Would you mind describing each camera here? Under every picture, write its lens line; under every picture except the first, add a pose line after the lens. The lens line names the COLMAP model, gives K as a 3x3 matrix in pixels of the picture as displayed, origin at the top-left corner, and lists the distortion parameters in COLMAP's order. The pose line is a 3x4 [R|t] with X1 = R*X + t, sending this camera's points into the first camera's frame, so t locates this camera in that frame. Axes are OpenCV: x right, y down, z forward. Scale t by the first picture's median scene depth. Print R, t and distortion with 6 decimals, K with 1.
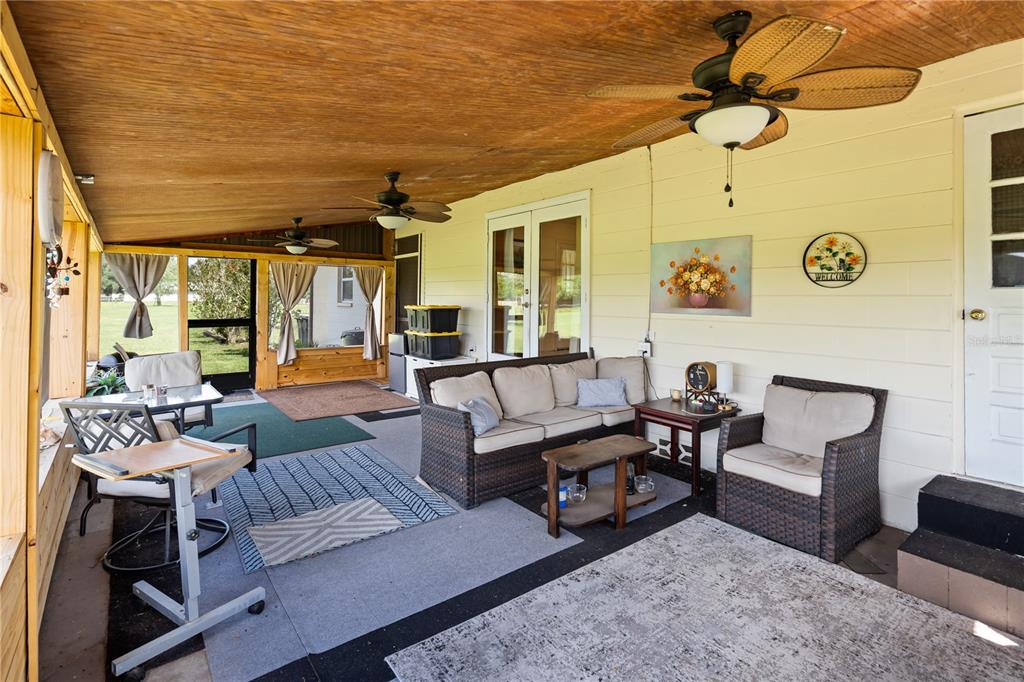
lens RADIAL K [[502.7, 0, 533.8], [0, 502.7, 292.4], [0, 0, 1]] dist [-0.002004, 0.000144]
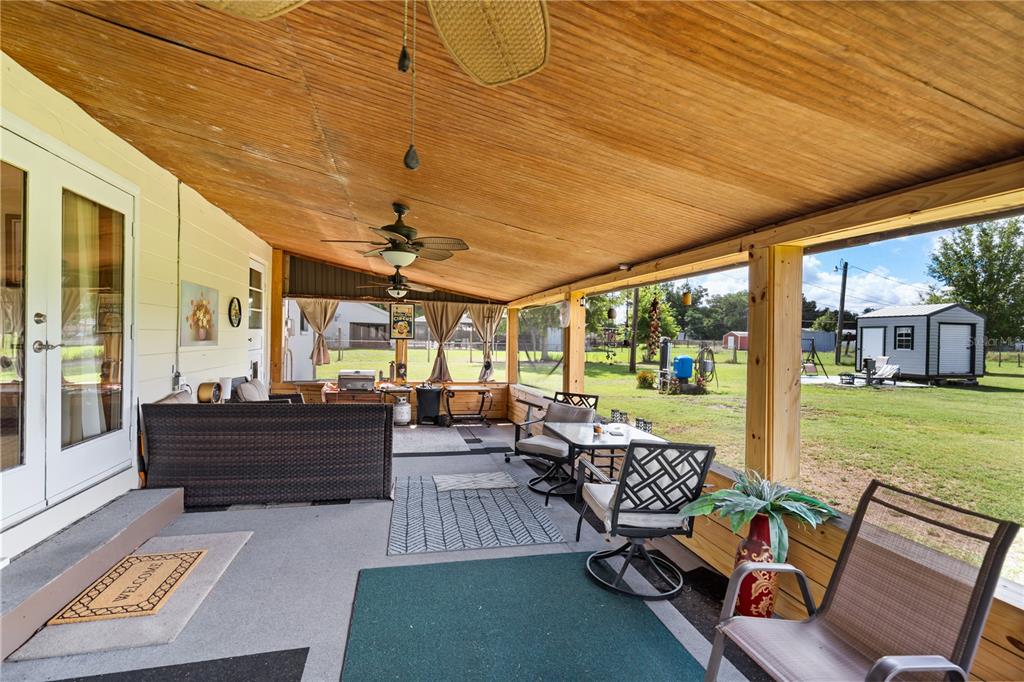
lens RADIAL K [[467.4, 0, 512.0], [0, 467.4, 341.0], [0, 0, 1]] dist [-0.003065, 0.000617]
pose [[-0.904511, -0.030476, 0.425359, -0.856988], [-0.033606, 0.999435, 0.000146, 0.005741], [-0.425123, -0.014163, -0.905025, 1.726663]]
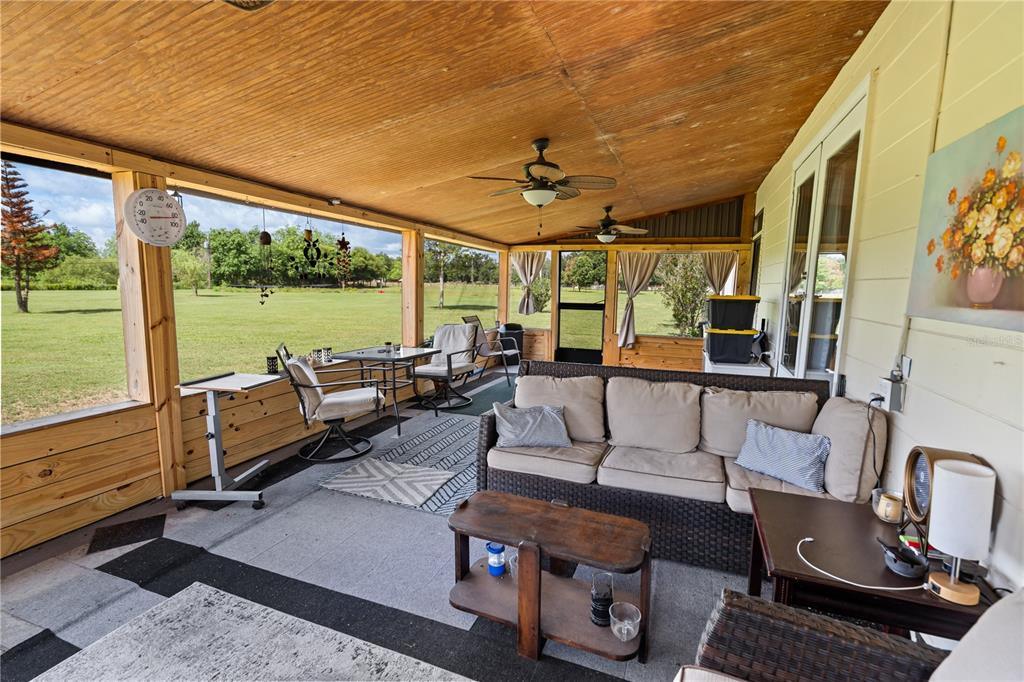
lens RADIAL K [[467.4, 0, 512.0], [0, 467.4, 341.0], [0, 0, 1]] dist [-0.003065, 0.000617]
pose [[0.500942, 0.107135, -0.858824, 0.454076], [-0.003960, 0.992582, 0.121511, 0.014876], [0.865472, -0.057469, 0.497651, 0.536967]]
